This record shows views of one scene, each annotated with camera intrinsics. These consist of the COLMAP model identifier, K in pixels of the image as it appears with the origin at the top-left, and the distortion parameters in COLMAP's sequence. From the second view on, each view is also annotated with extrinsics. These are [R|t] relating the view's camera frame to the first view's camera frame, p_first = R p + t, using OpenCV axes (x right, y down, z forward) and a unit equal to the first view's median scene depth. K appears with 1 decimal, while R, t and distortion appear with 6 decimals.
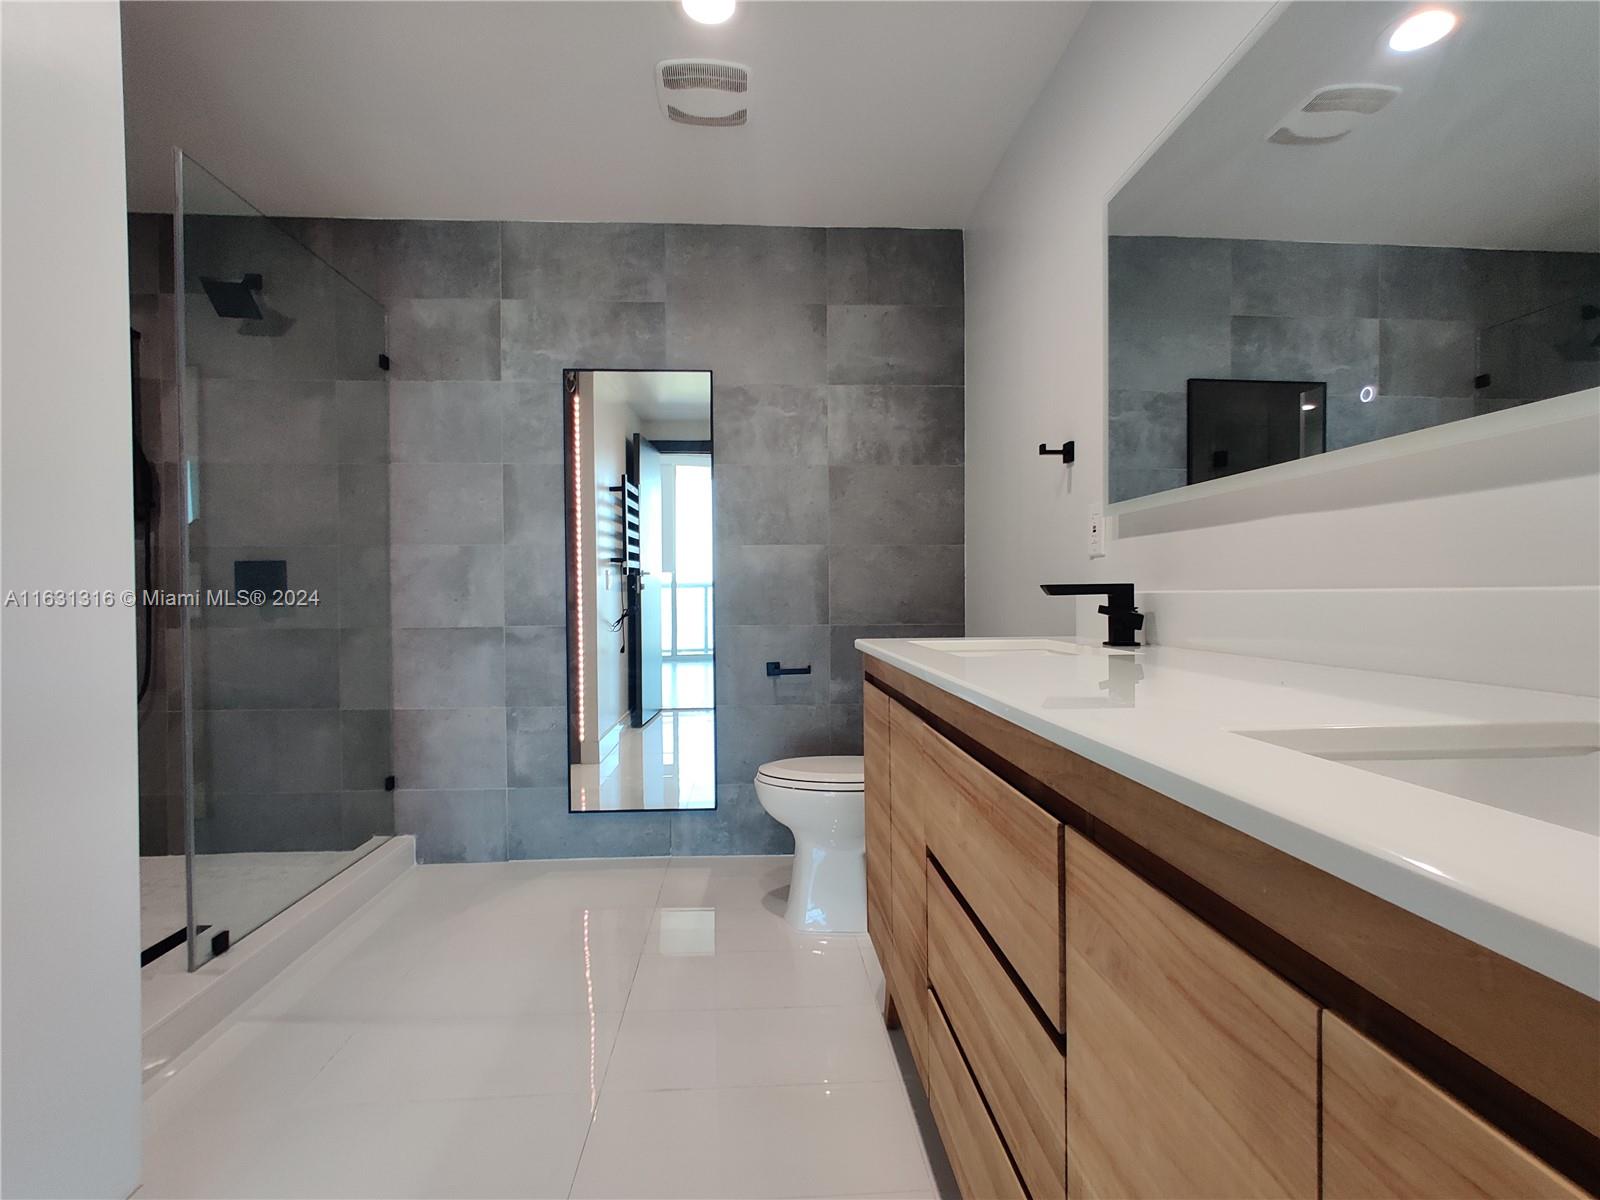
lens RADIAL K [[795.9, 0, 796.6], [0, 795.9, 607.3], [0, 0, 1]] dist [-0.016430, 0.009937]
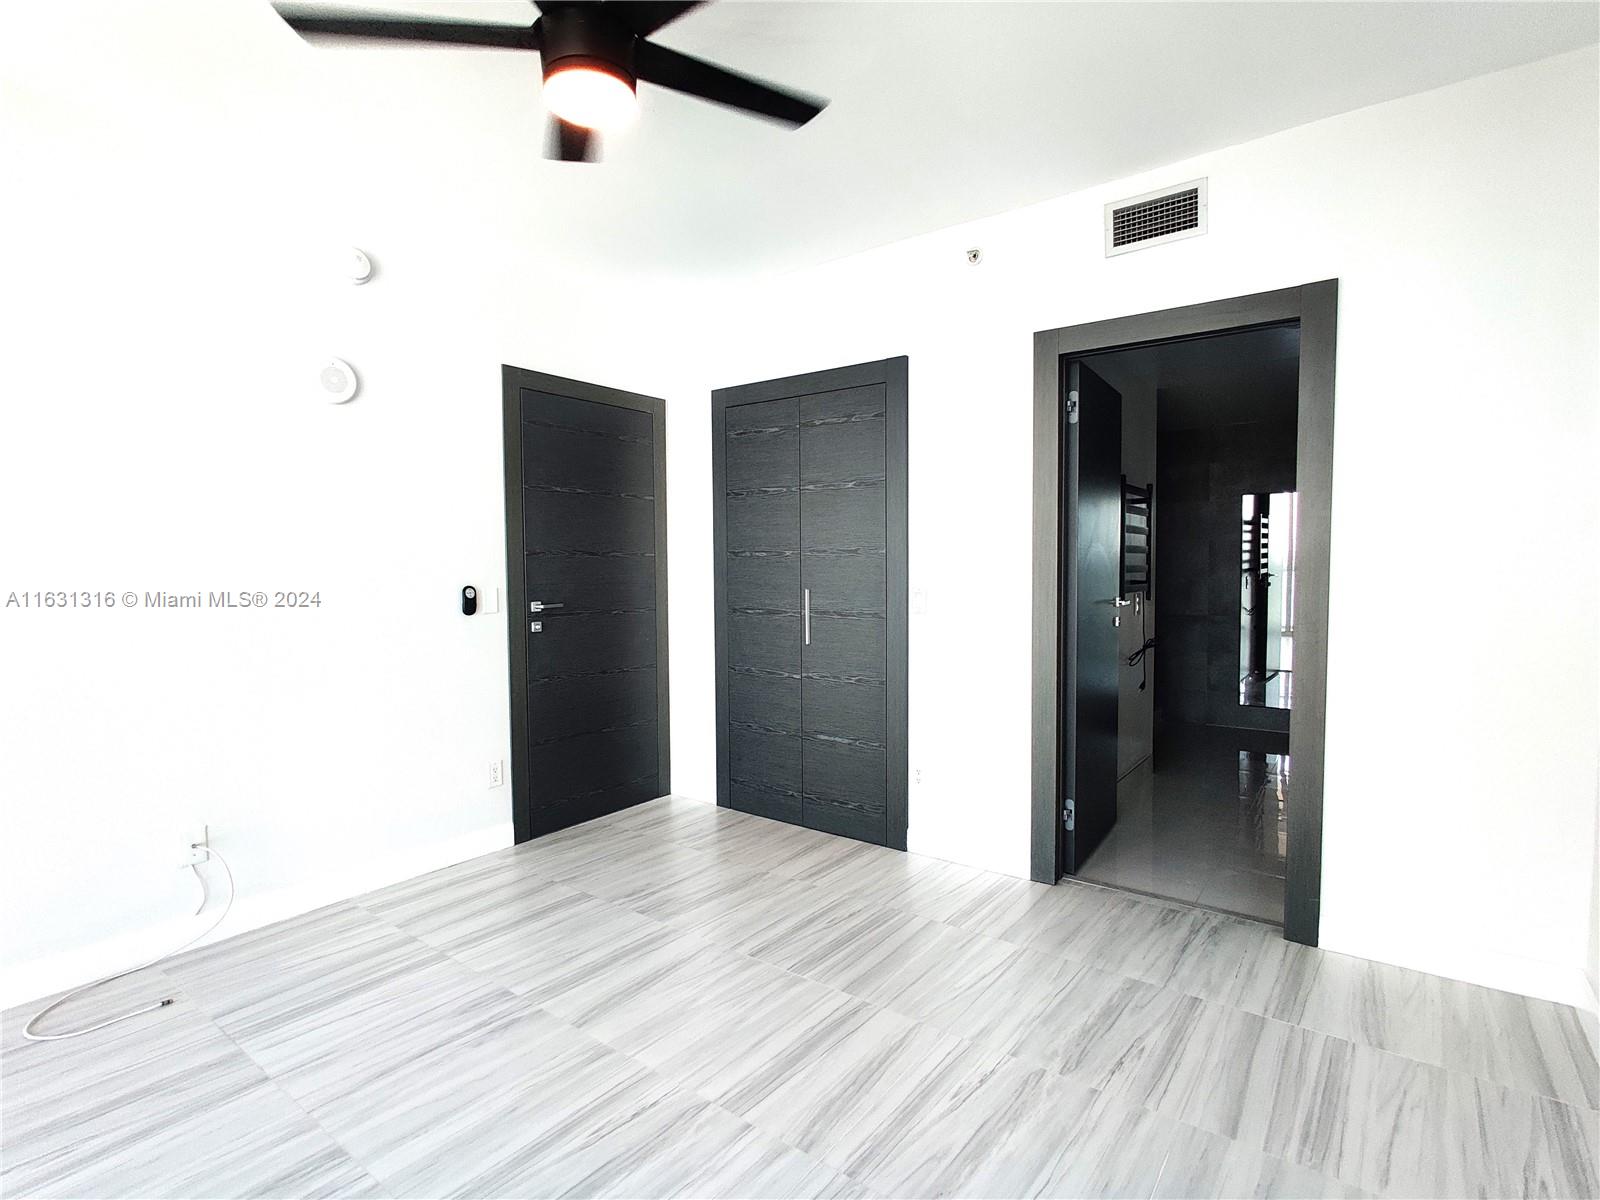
lens RADIAL K [[795.9, 0, 807.3], [0, 795.9, 598.0], [0, 0, 1]] dist [-0.016430, 0.009937]
pose [[0.770181, 0.028070, -0.637208, 0.164504], [-0.007722, 0.999368, 0.034690, -0.090061], [0.637779, -0.021797, 0.769911, -1.352088]]
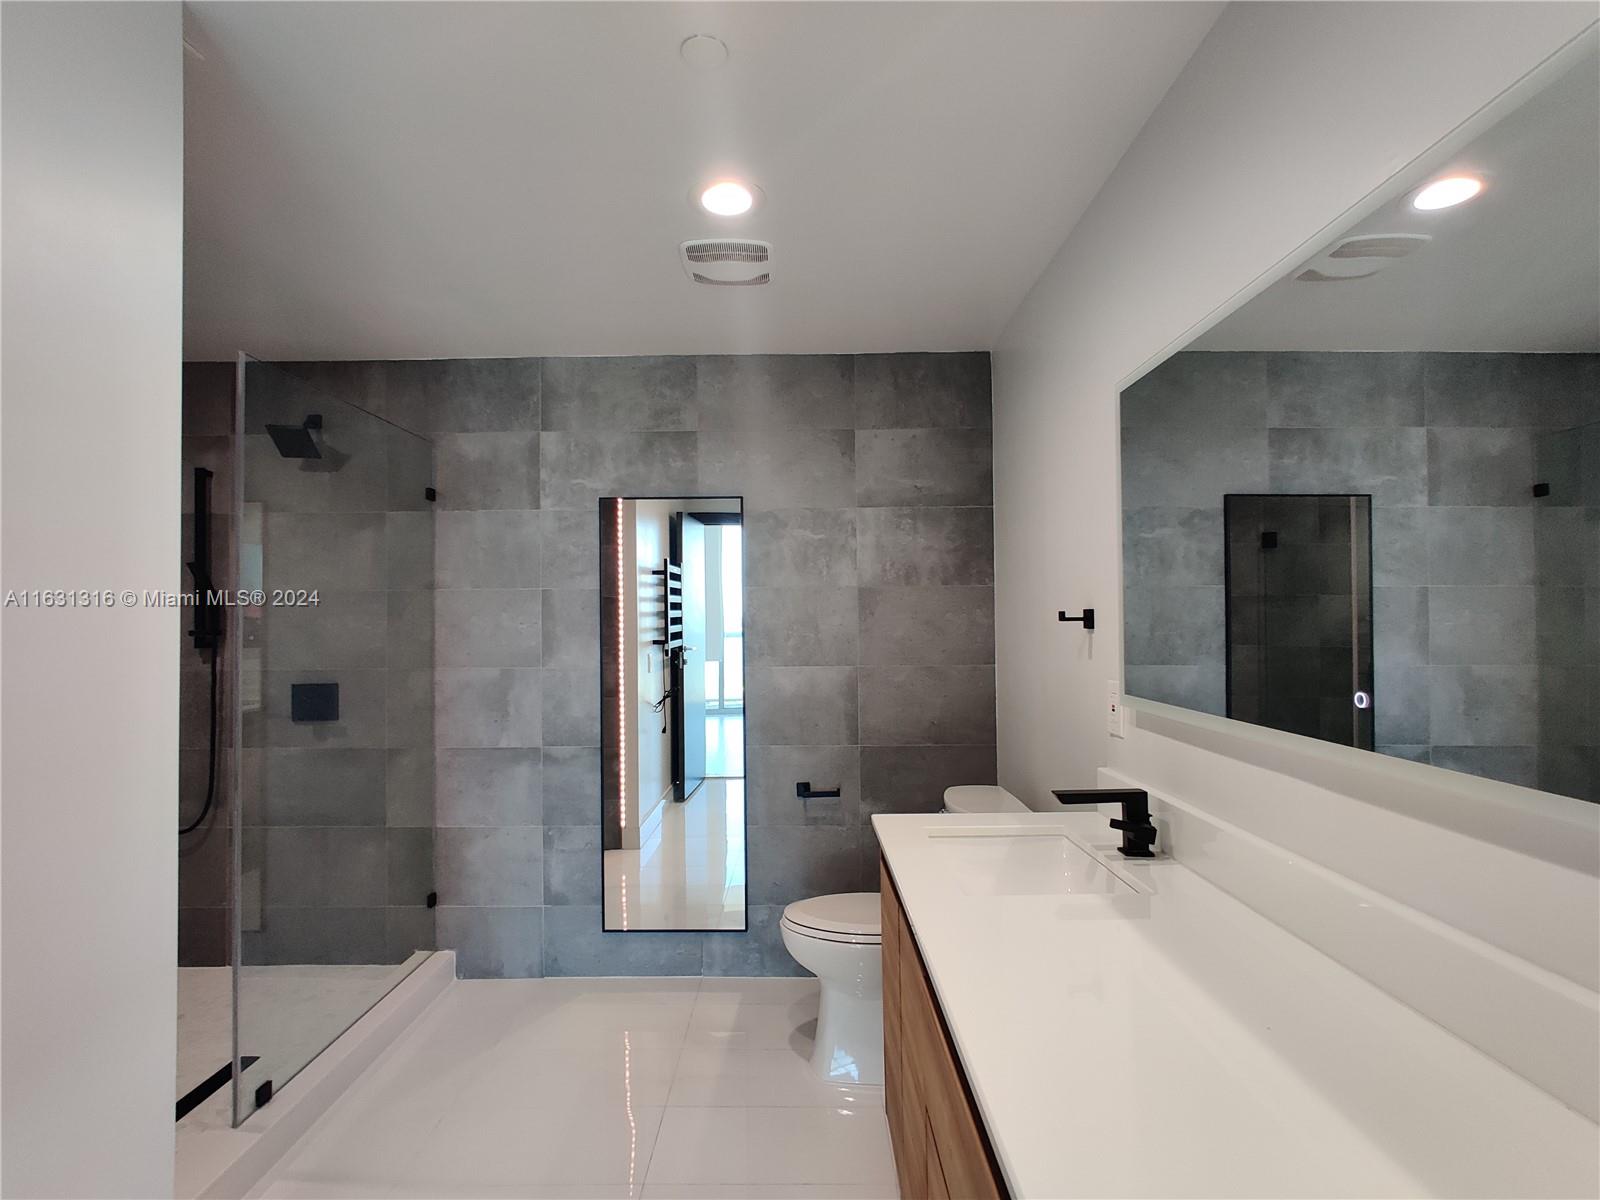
lens RADIAL K [[795.9, 0, 796.1], [0, 795.9, 606.9], [0, 0, 1]] dist [-0.016430, 0.009937]
pose [[0.997859, -0.005499, -0.065171, 0.028604], [0.003083, 0.999307, -0.037103, -0.118248], [0.065330, 0.036823, 0.997184, -0.010626]]
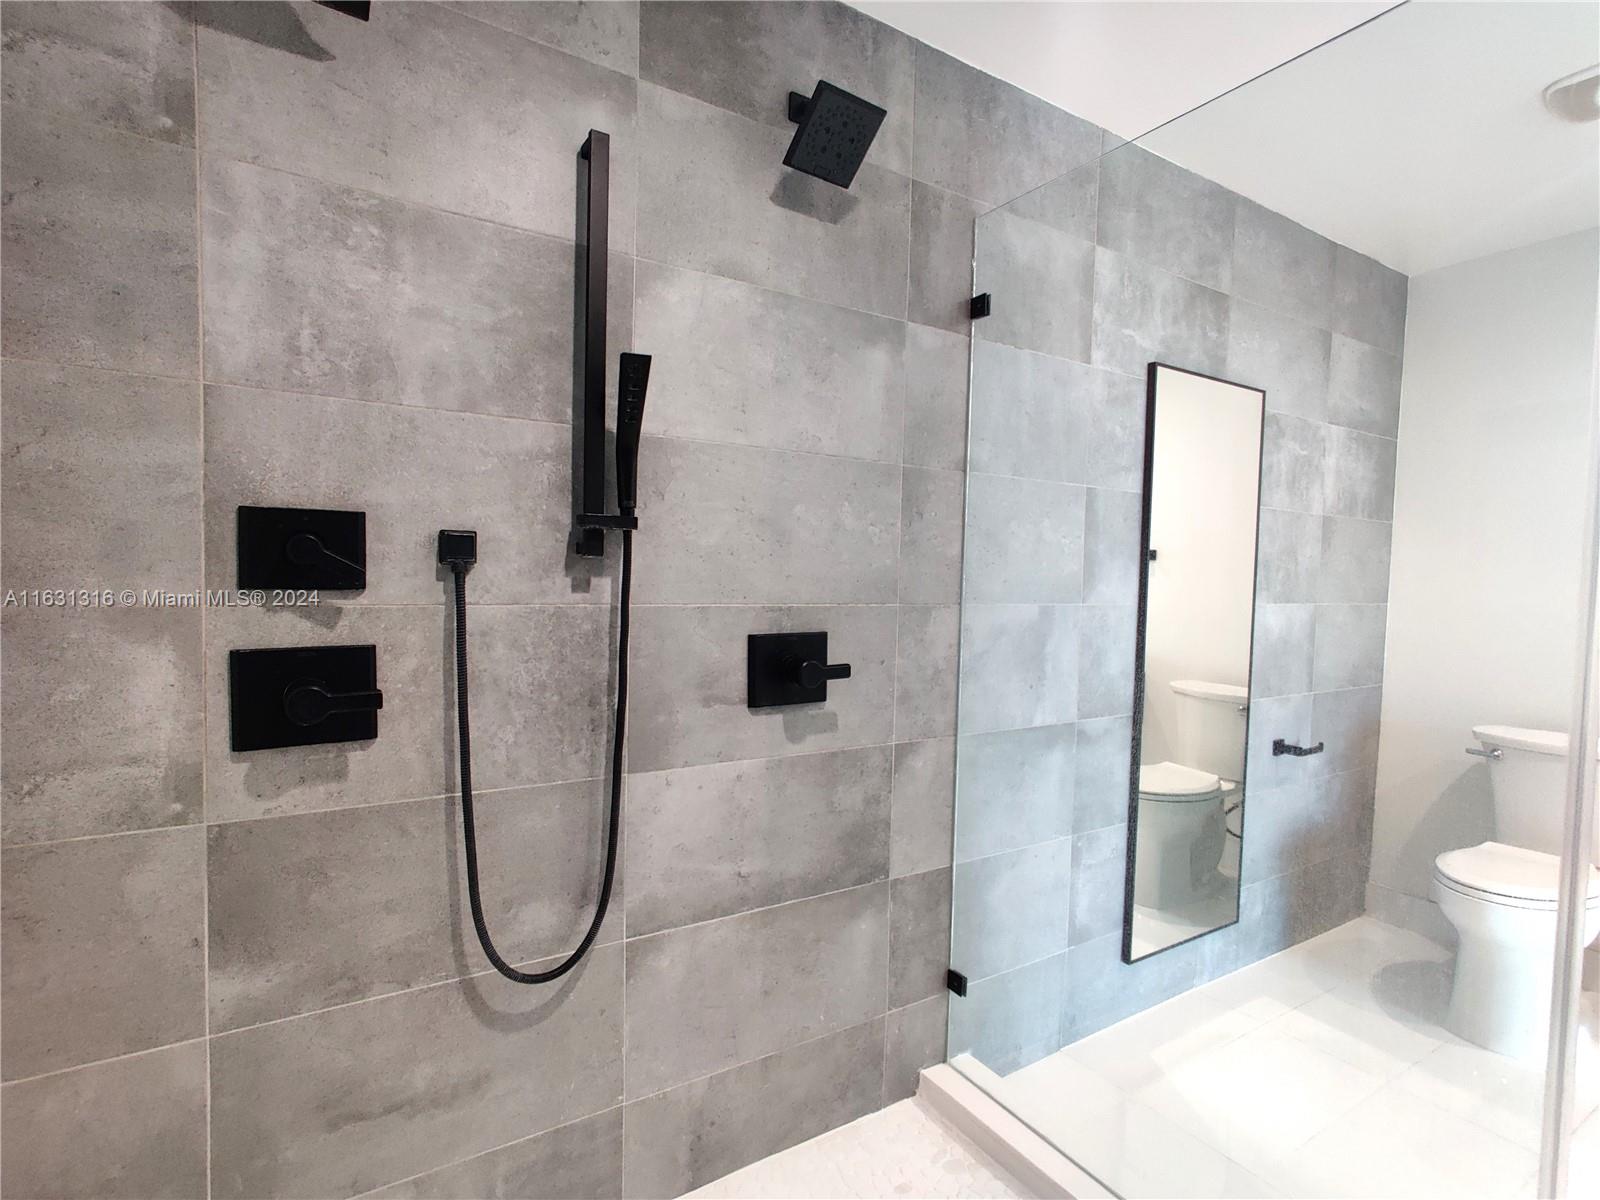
lens RADIAL K [[795.9, 0, 791.2], [0, 795.9, 601.2], [0, 0, 1]] dist [-0.016430, 0.009937]
pose [[0.878011, 0.006370, 0.478598, -0.924904], [-0.022534, 0.999353, 0.028038, -0.095046], [-0.478110, -0.035402, 0.877586, 0.515152]]
